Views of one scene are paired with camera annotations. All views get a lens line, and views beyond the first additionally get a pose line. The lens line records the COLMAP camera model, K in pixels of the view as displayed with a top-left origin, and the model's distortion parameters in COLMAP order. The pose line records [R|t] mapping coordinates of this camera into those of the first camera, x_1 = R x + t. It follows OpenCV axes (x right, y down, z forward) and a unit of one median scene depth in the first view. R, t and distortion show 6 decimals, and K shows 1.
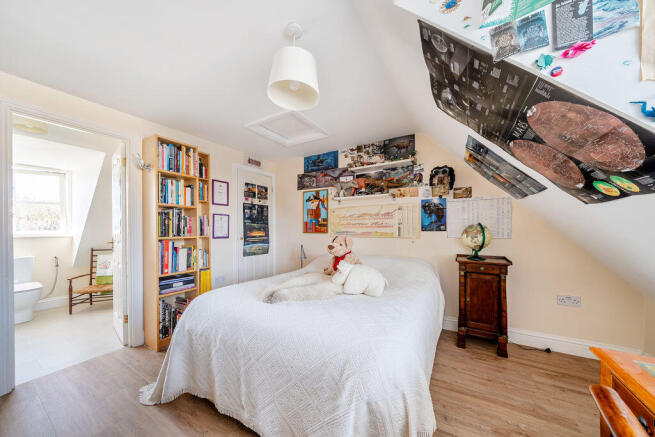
lens RADIAL K [[226.5, 0, 316.1], [0, 226.5, 228.4], [0, 0, 1]] dist [-0.001436, -0.000015]
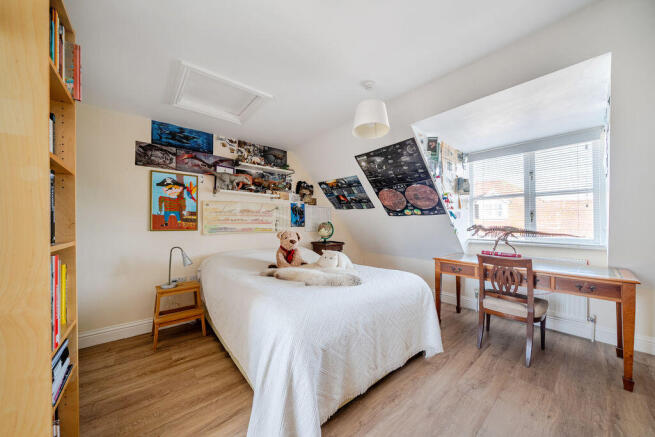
lens RADIAL K [[226.5, 0, 326.9], [0, 226.5, 222.2], [0, 0, 1]] dist [-0.001436, -0.000015]
pose [[0.315641, 0.013743, 0.948779, -0.594060], [-0.003922, 0.999905, -0.013179, 0.000969], [-0.948871, 0.000439, 0.315665, 0.319592]]
